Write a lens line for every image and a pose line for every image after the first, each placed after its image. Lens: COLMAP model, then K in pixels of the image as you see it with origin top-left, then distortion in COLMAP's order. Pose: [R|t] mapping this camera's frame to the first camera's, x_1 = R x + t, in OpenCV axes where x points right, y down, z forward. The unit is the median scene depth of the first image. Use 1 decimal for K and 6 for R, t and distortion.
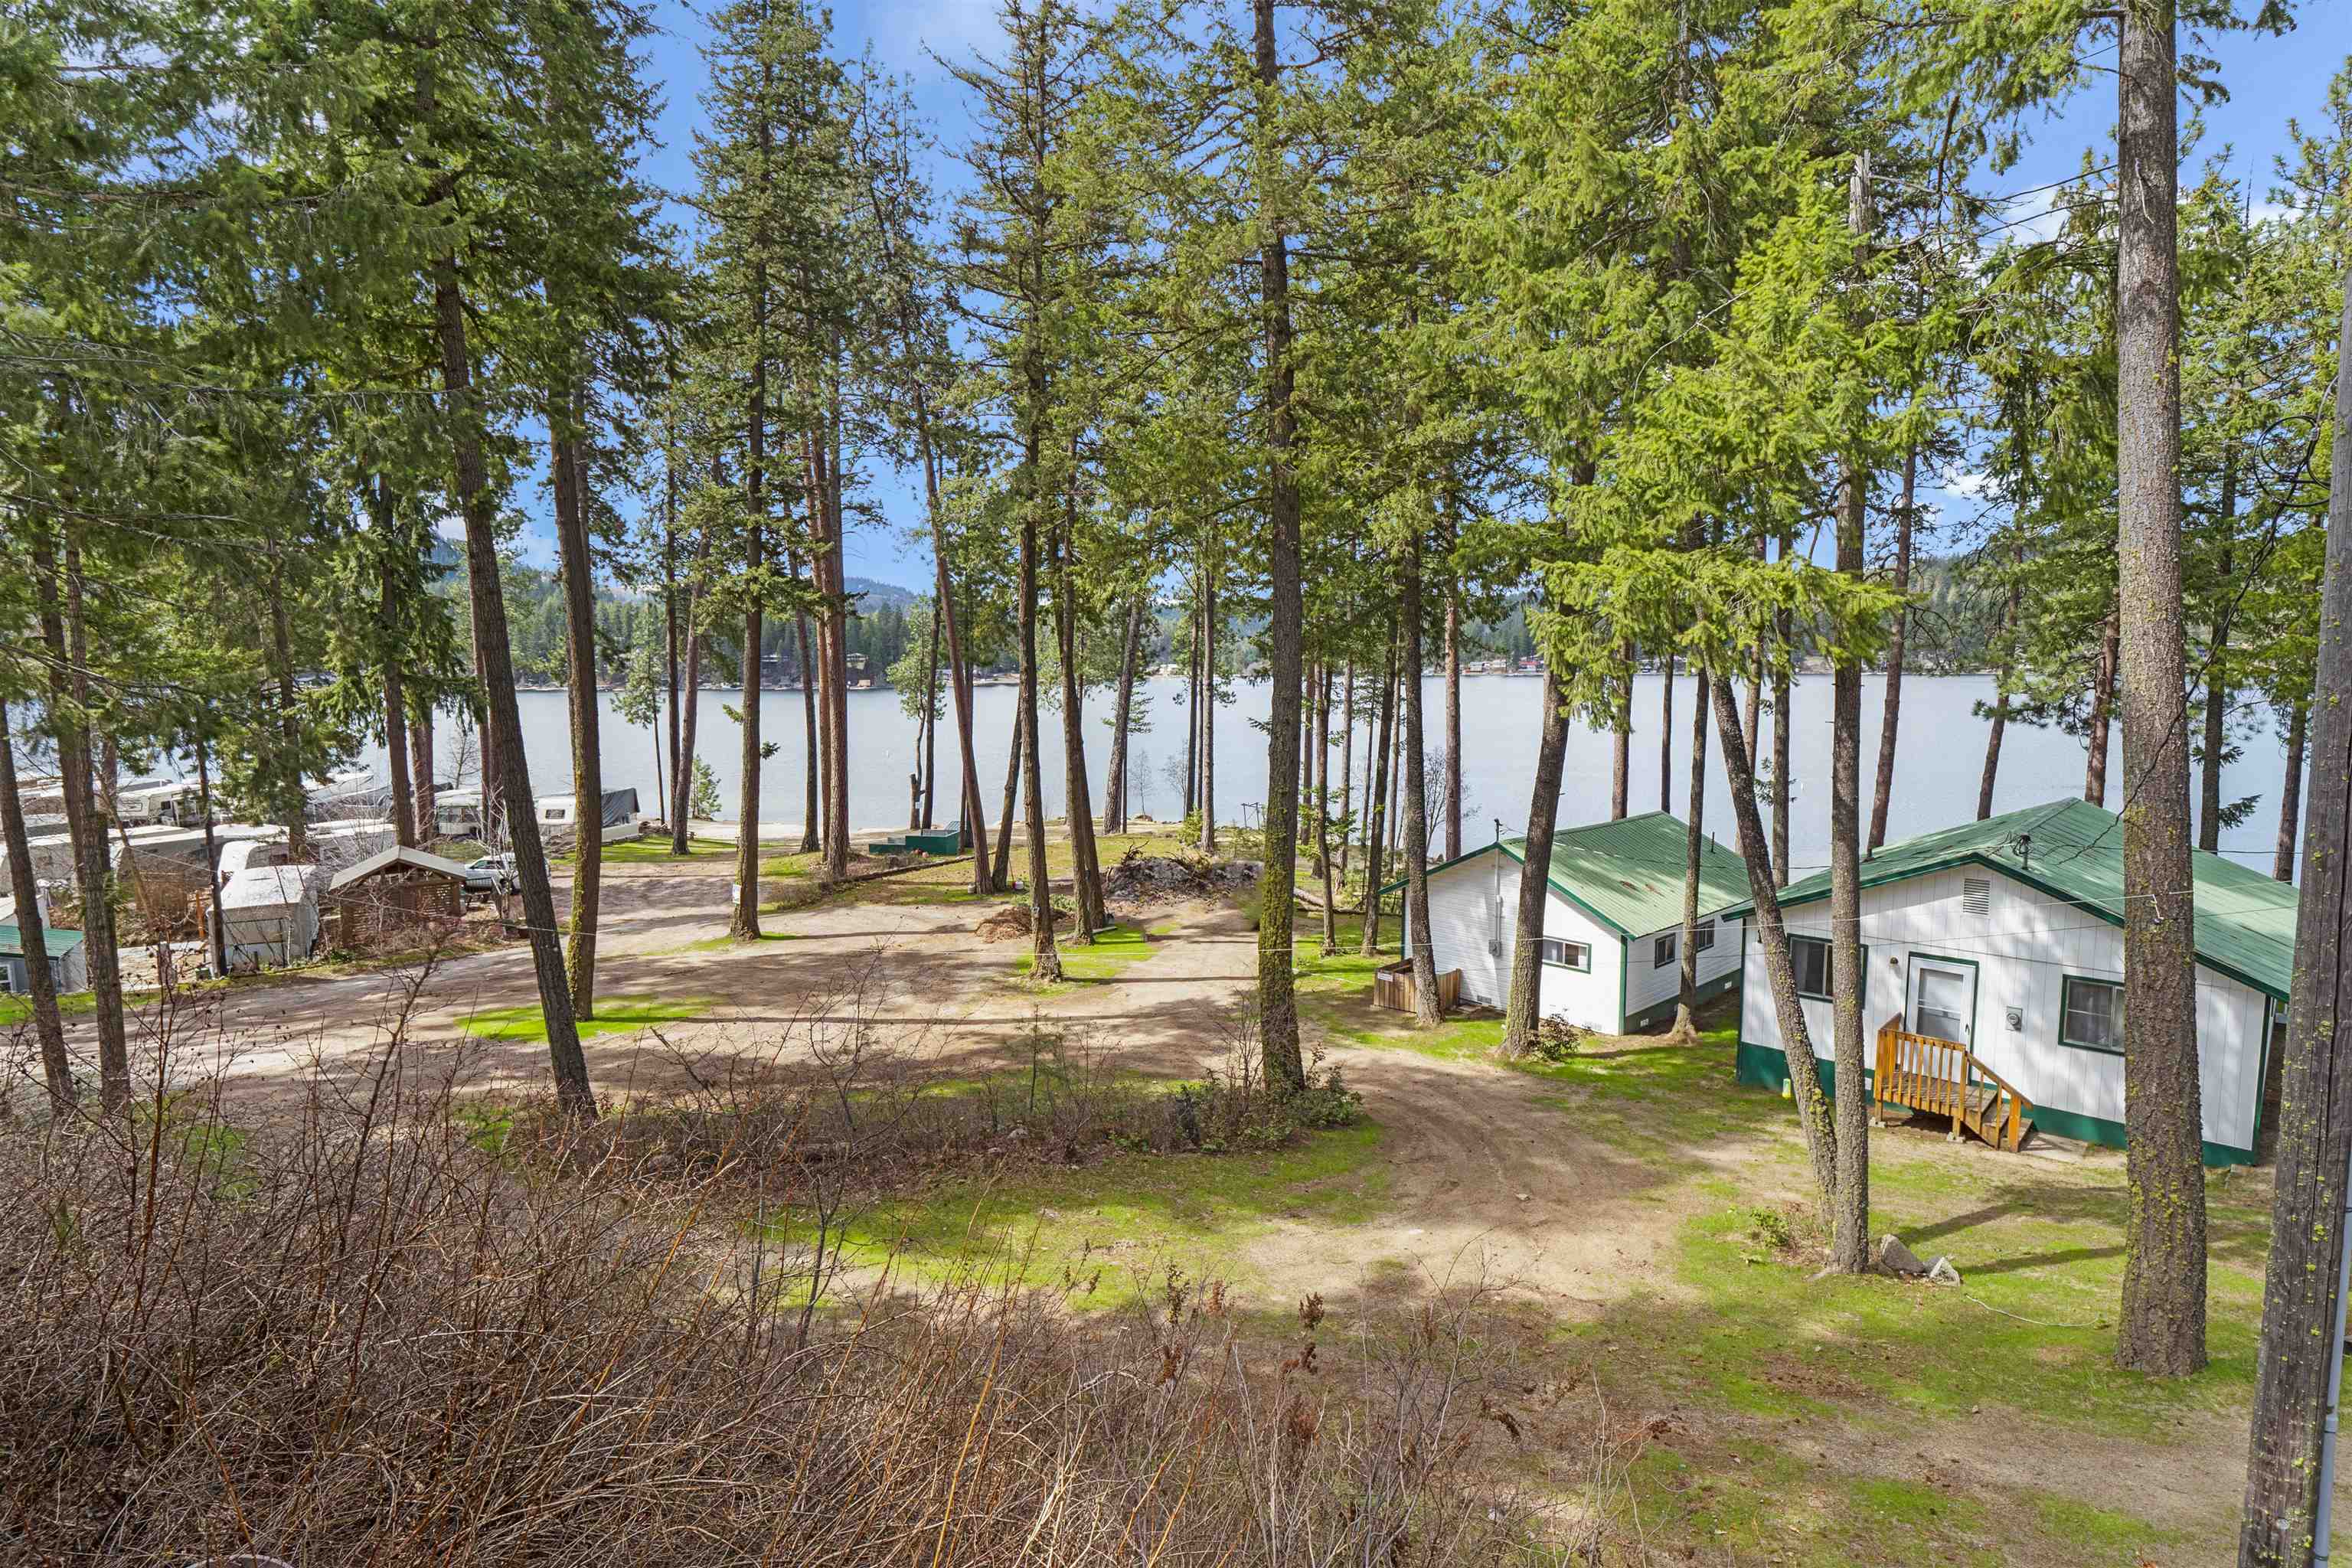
lens RADIAL K [[1132.7, 0, 1133.5], [0, 1132.7, 779.4], [0, 0, 1]] dist [-0.001942, -0.016296]
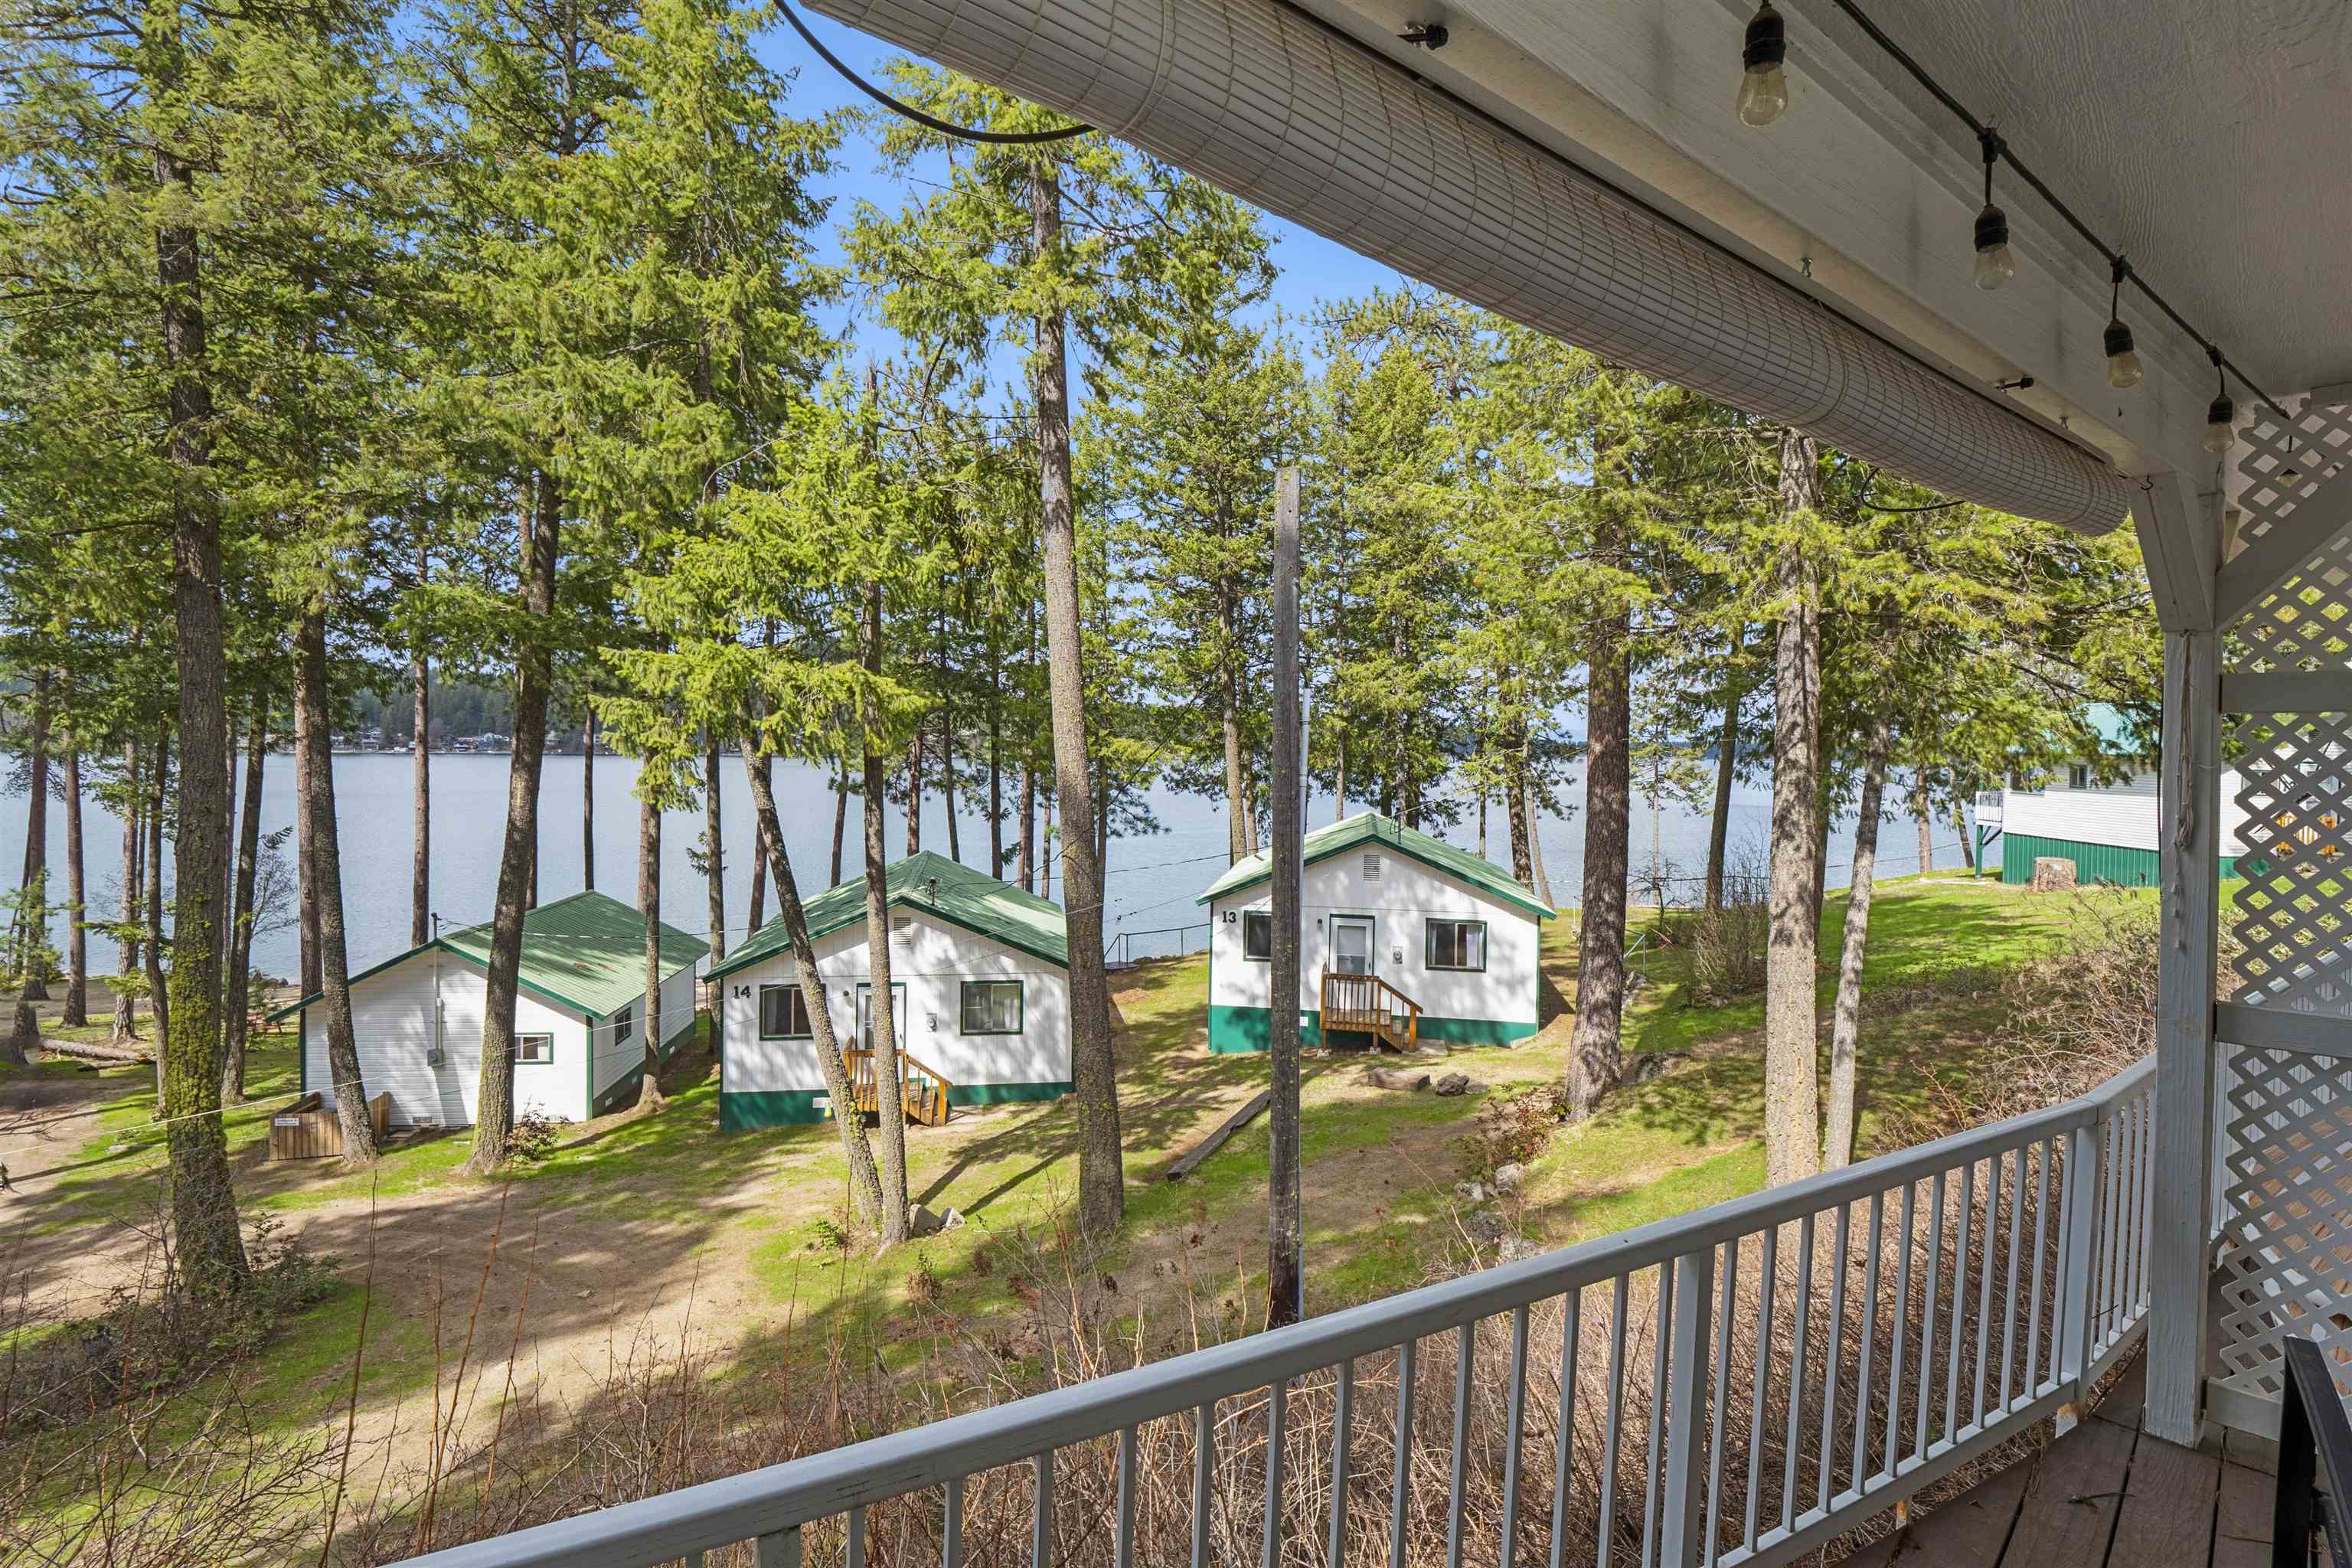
lens RADIAL K [[1106.1, 0, 1176.0], [0, 1106.1, 784.0], [0, 0, 1]] dist [0.000852, -0.012962]
pose [[0.584467, -0.011503, 0.811336, -0.106565], [0.065103, 0.997341, -0.032758, -0.001341], [-0.808802, 0.071966, 0.583661, 0.010355]]
